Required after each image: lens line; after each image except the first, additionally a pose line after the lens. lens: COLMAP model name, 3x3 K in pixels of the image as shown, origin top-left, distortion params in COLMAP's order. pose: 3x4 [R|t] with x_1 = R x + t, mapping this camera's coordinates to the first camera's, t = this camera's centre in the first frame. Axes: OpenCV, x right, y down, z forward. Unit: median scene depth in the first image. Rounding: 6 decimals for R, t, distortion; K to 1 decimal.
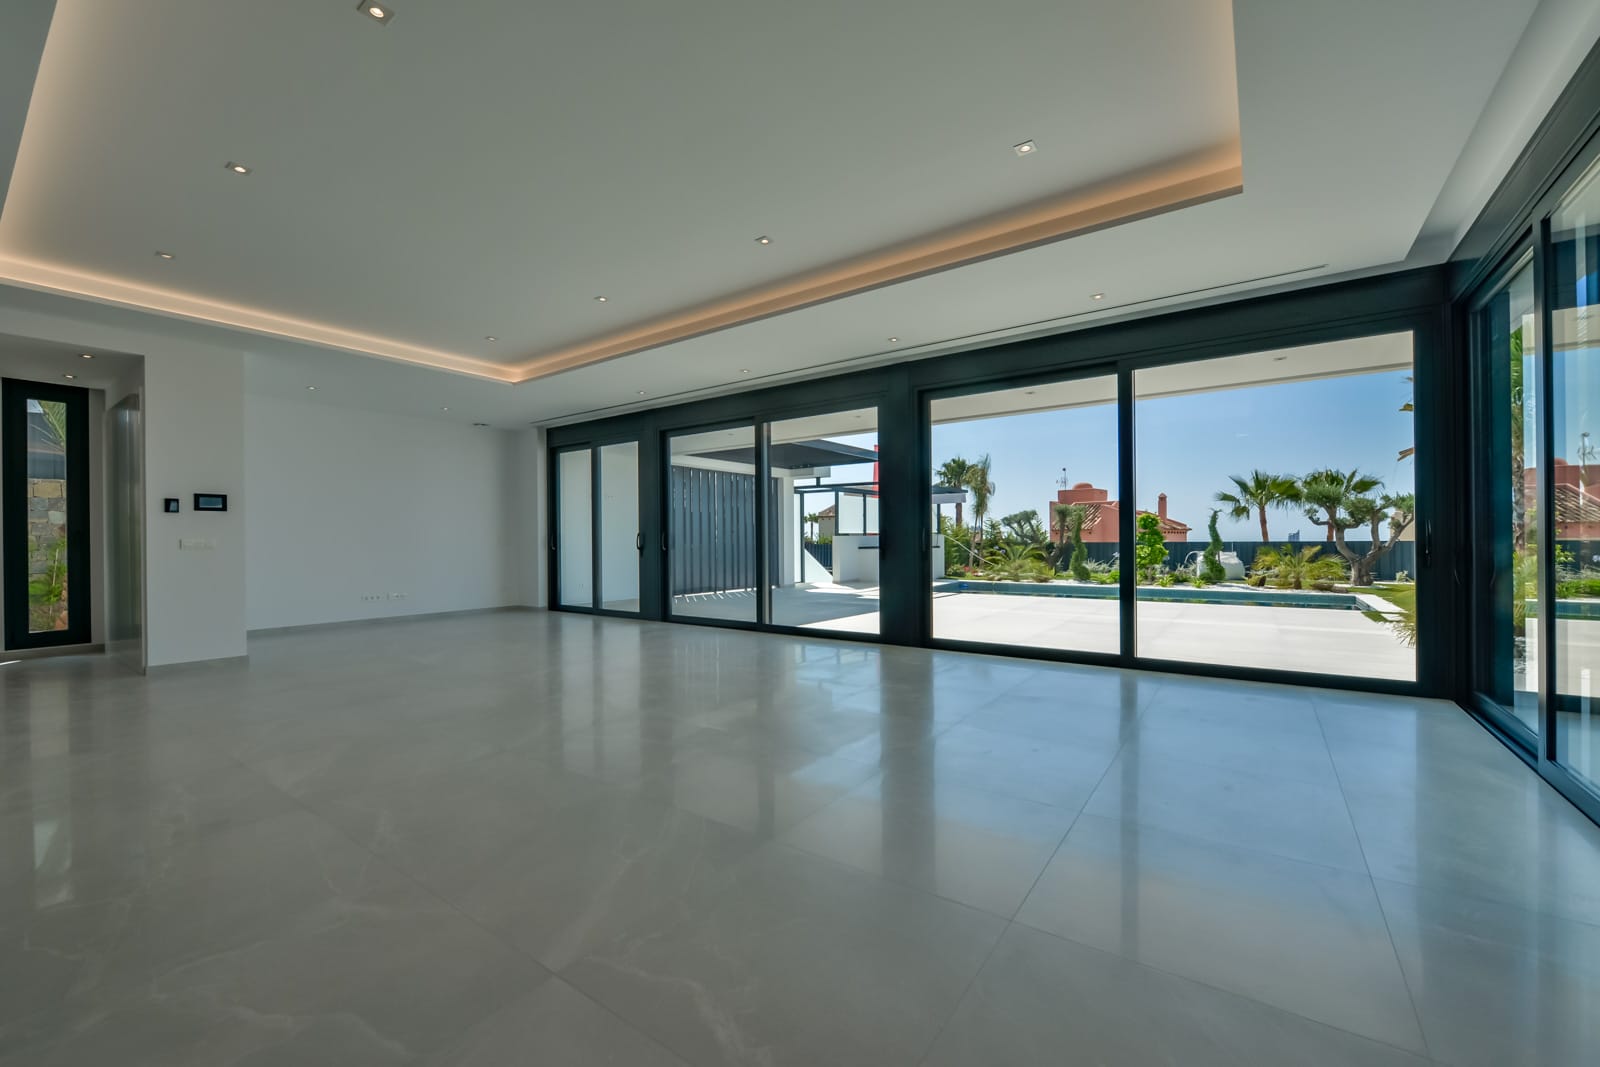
lens RADIAL K [[636.8, 0, 806.6], [0, 636.8, 537.6], [0, 0, 1]] dist [-0.006512, -0.000963]
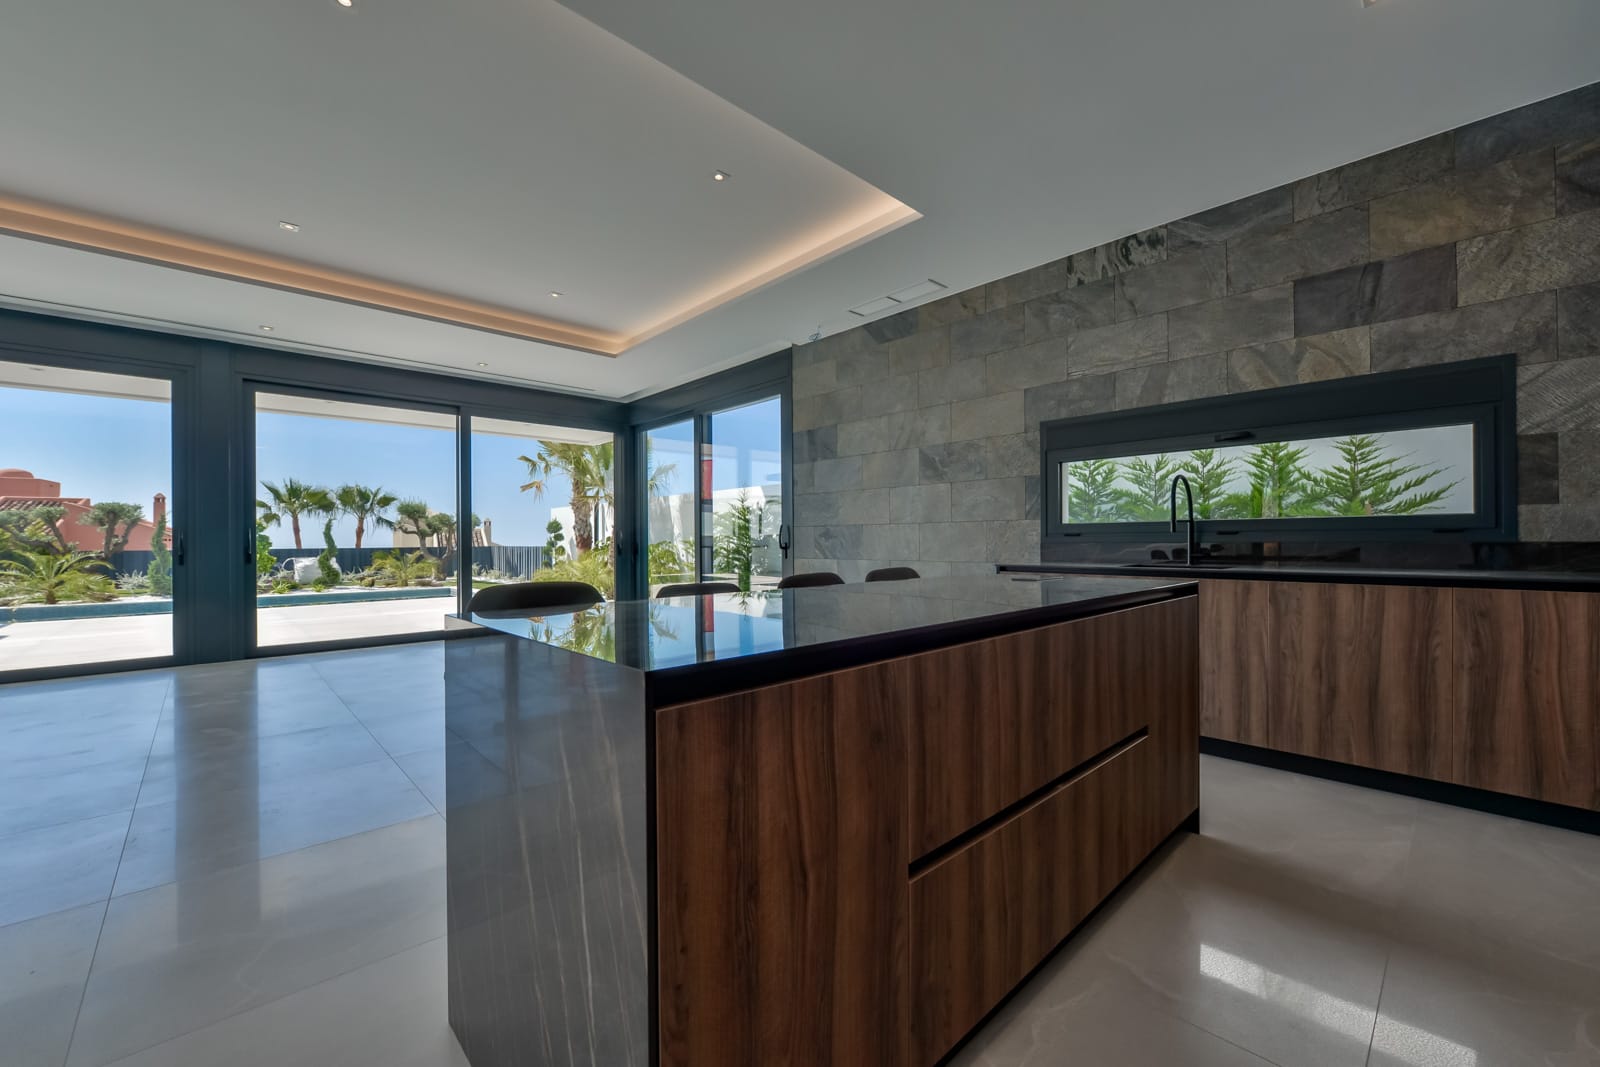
lens RADIAL K [[636.8, 0, 805.8], [0, 636.8, 538.3], [0, 0, 1]] dist [-0.006512, -0.000963]
pose [[0.196130, 0.010113, 0.980526, -0.374905], [0.003536, 0.999933, -0.011021, 0.007721], [-0.980571, 0.005629, 0.196081, 0.021263]]
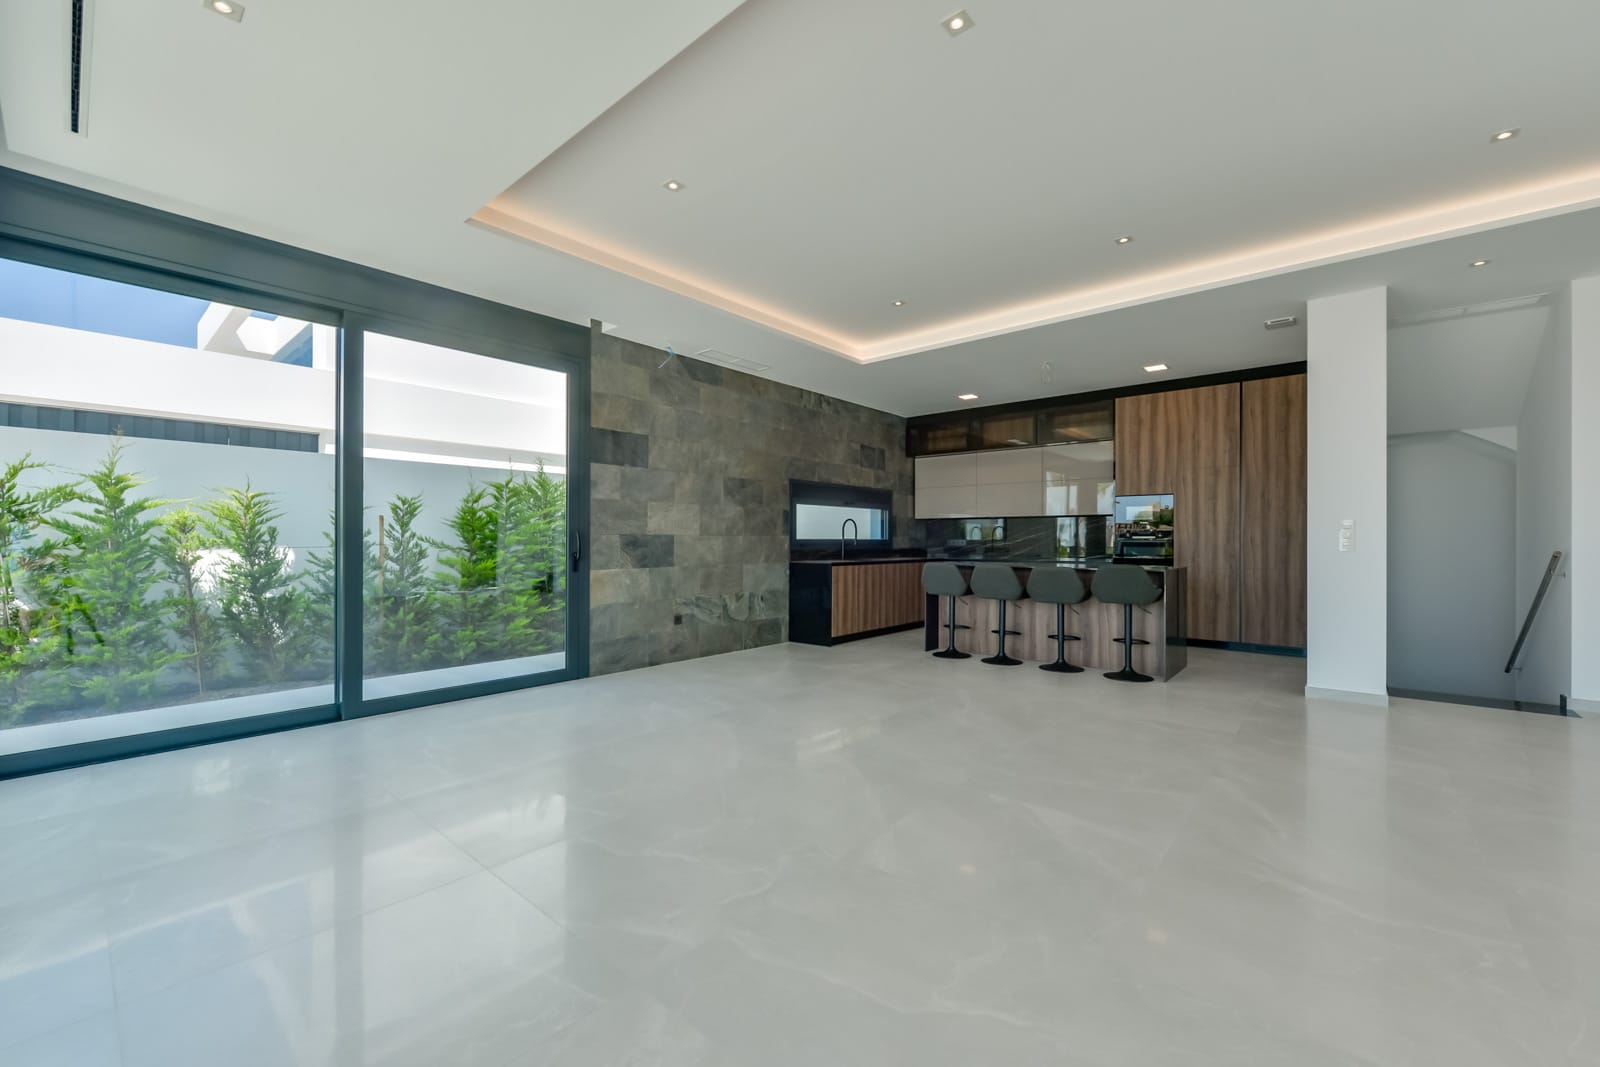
lens RADIAL K [[636.8, 0, 811.7], [0, 636.8, 536.6], [0, 0, 1]] dist [-0.006512, -0.000963]
pose [[-0.996399, 0.008111, 0.084394, 0.007336], [0.007389, 0.999933, -0.008870, -0.002707], [-0.084460, -0.008214, -0.996393, 0.695584]]
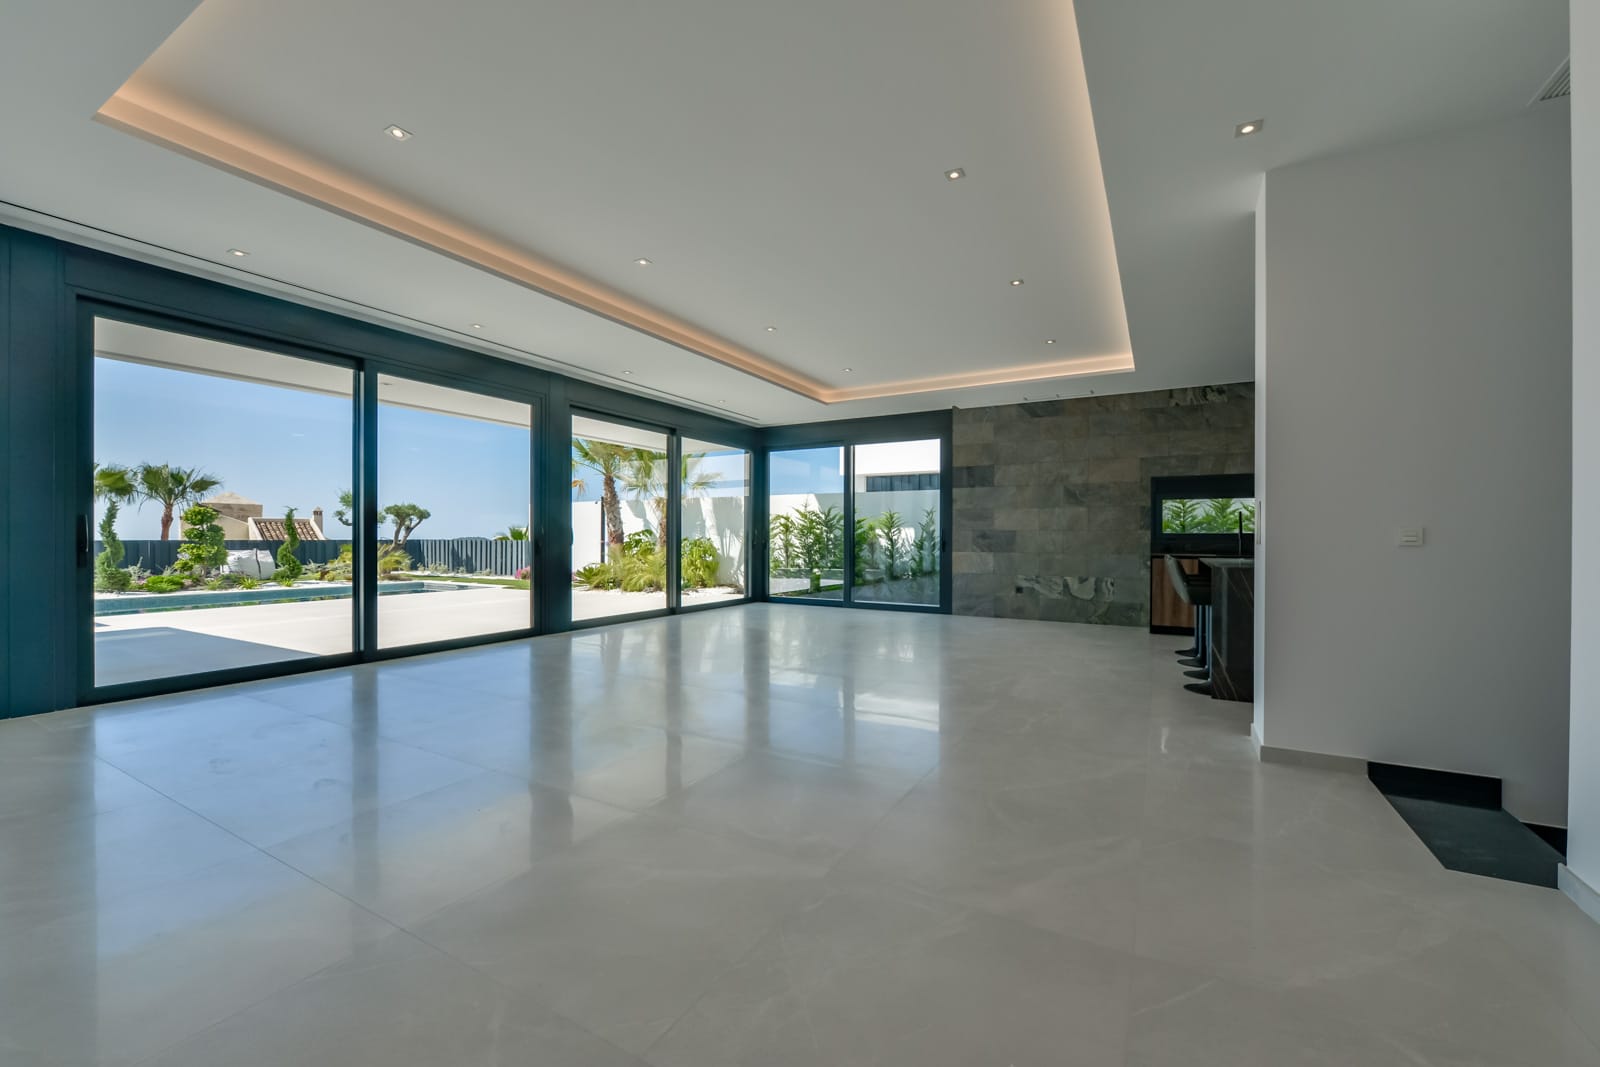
lens RADIAL K [[636.8, 0, 803.1], [0, 636.8, 537.2], [0, 0, 1]] dist [-0.006512, -0.000963]
pose [[-0.100829, 0.007053, 0.994879, -0.670343], [-0.006012, 0.999952, -0.007698, 0.007750], [-0.994886, -0.006758, -0.100782, 0.473278]]
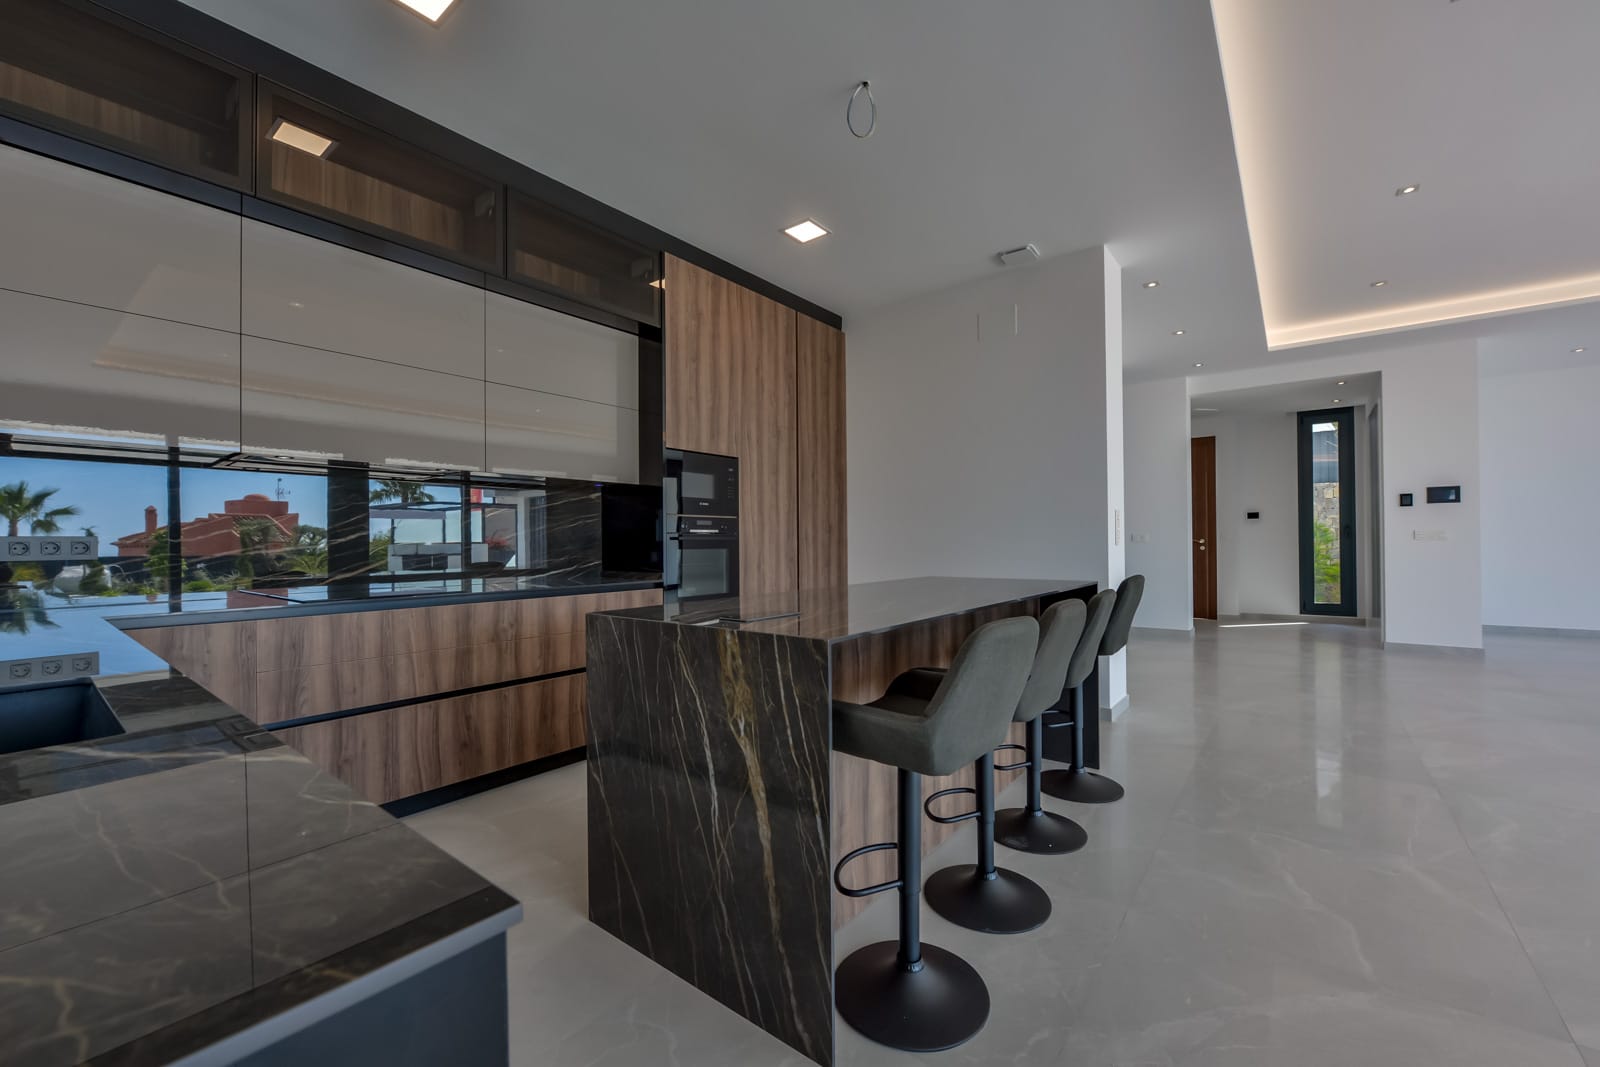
lens RADIAL K [[636.8, 0, 802.8], [0, 636.8, 542.0], [0, 0, 1]] dist [-0.006512, -0.000963]
pose [[-0.047574, 0.010928, -0.998808, 0.083454], [0.014169, 0.999847, 0.010264, -0.002178], [0.998767, -0.013663, -0.047722, 0.001495]]
